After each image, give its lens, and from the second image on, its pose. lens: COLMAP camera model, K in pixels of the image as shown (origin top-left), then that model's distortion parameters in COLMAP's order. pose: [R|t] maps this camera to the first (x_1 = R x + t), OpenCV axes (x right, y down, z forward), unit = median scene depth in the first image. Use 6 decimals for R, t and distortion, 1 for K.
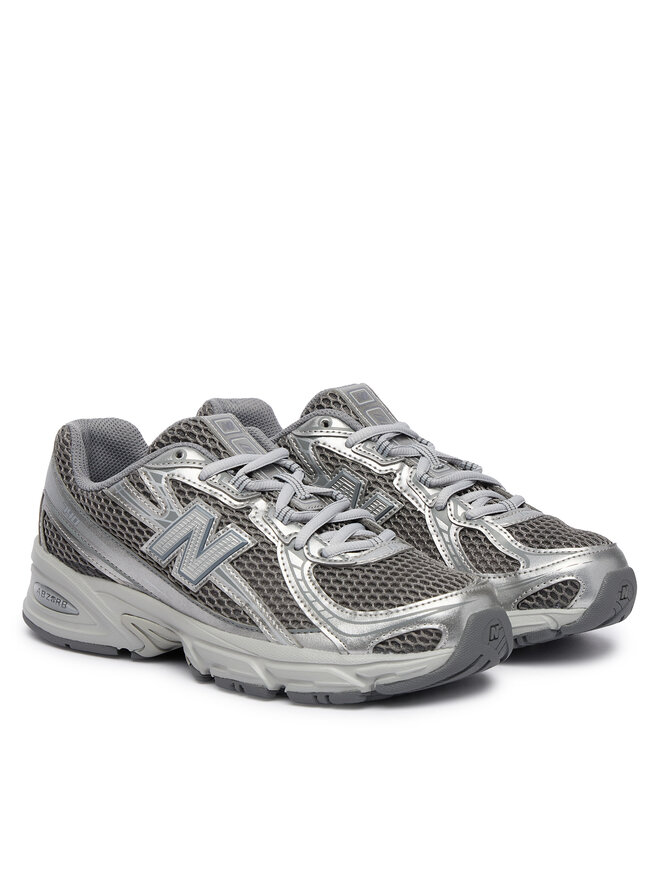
lens RADIAL K [[2045.6, 0, 330.0], [0, 2045.6, 440.0], [0, 0, 1]] dist [-0.002707, 0.002070]
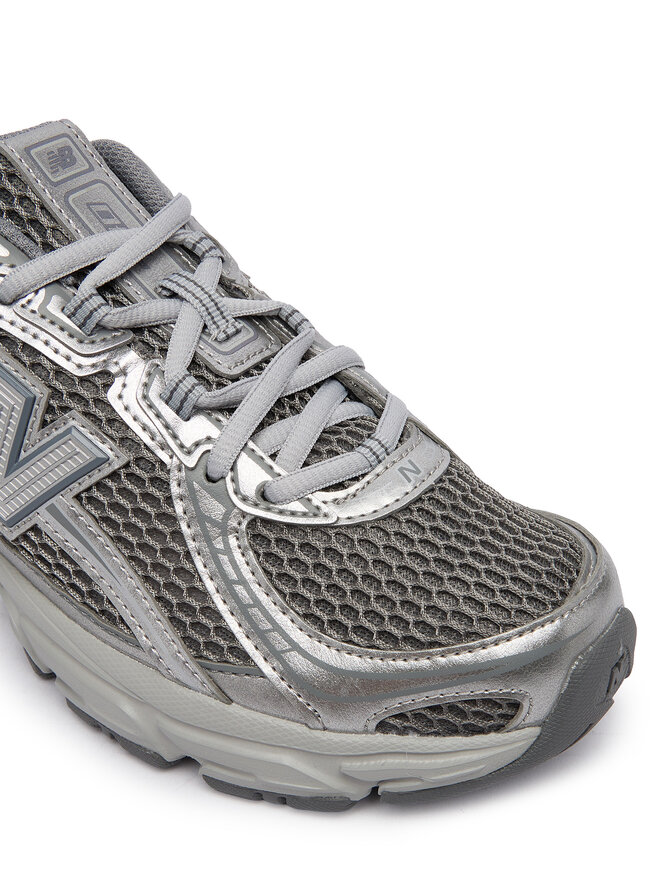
lens RADIAL K [[963.9, 0, 362.1], [0, 963.9, 439.8], [0, 0, 1]] dist [-0.002517, 0.014354]
pose [[0.994884, -0.020911, 0.098835, -0.003192], [-0.030419, 0.870926, 0.490472, -0.066092], [-0.096334, -0.490970, 0.865834, 0.801406]]
